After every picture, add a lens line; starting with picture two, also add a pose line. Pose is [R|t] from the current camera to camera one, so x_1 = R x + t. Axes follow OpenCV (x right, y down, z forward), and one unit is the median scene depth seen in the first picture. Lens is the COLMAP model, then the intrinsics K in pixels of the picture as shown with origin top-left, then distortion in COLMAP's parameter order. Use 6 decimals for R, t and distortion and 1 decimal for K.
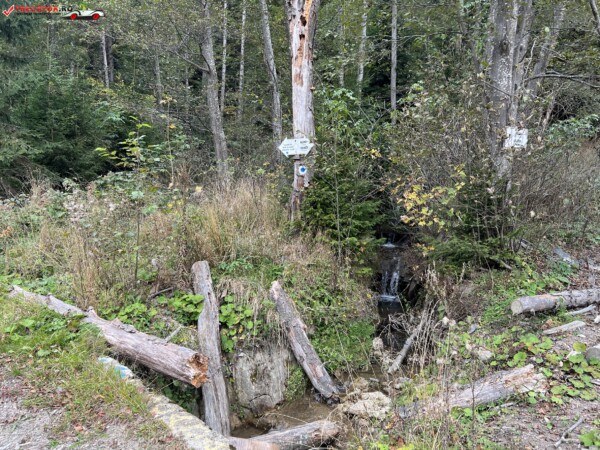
lens RADIAL K [[447.2, 0, 300.6], [0, 447.2, 224.6], [0, 0, 1]] dist [0.026276, -0.005622]
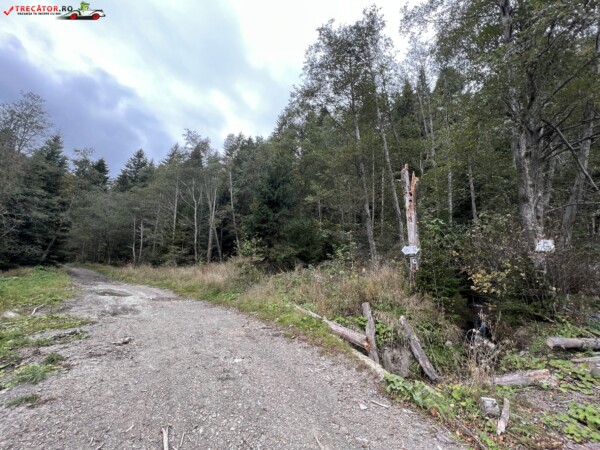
lens RADIAL K [[237.2, 0, 301.4], [0, 237.2, 226.2], [0, 0, 1]] dist [0.004410, -0.000484]
pose [[0.895040, -0.060360, -0.441883, 0.037182], [-0.051650, 0.970104, -0.237130, 0.008914], [0.442986, 0.235064, 0.865164, -0.256768]]
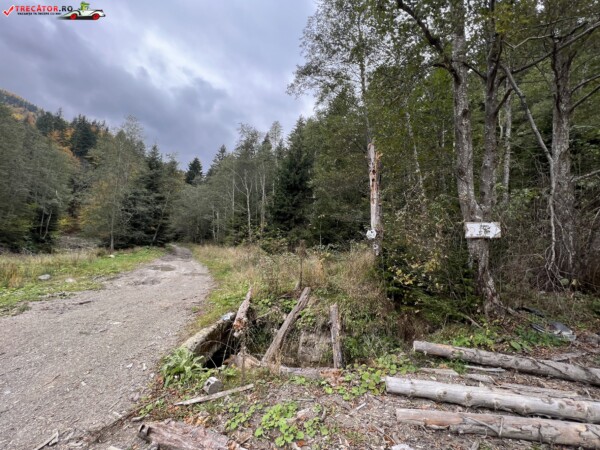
lens RADIAL K [[237.2, 0, 297.1], [0, 237.2, 226.2], [0, 0, 1]] dist [0.004410, -0.000484]
pose [[0.694641, -0.041333, -0.718168, 0.595187], [-0.077530, 0.988231, -0.131867, -0.059694], [0.715166, 0.147280, 0.683261, 0.082637]]
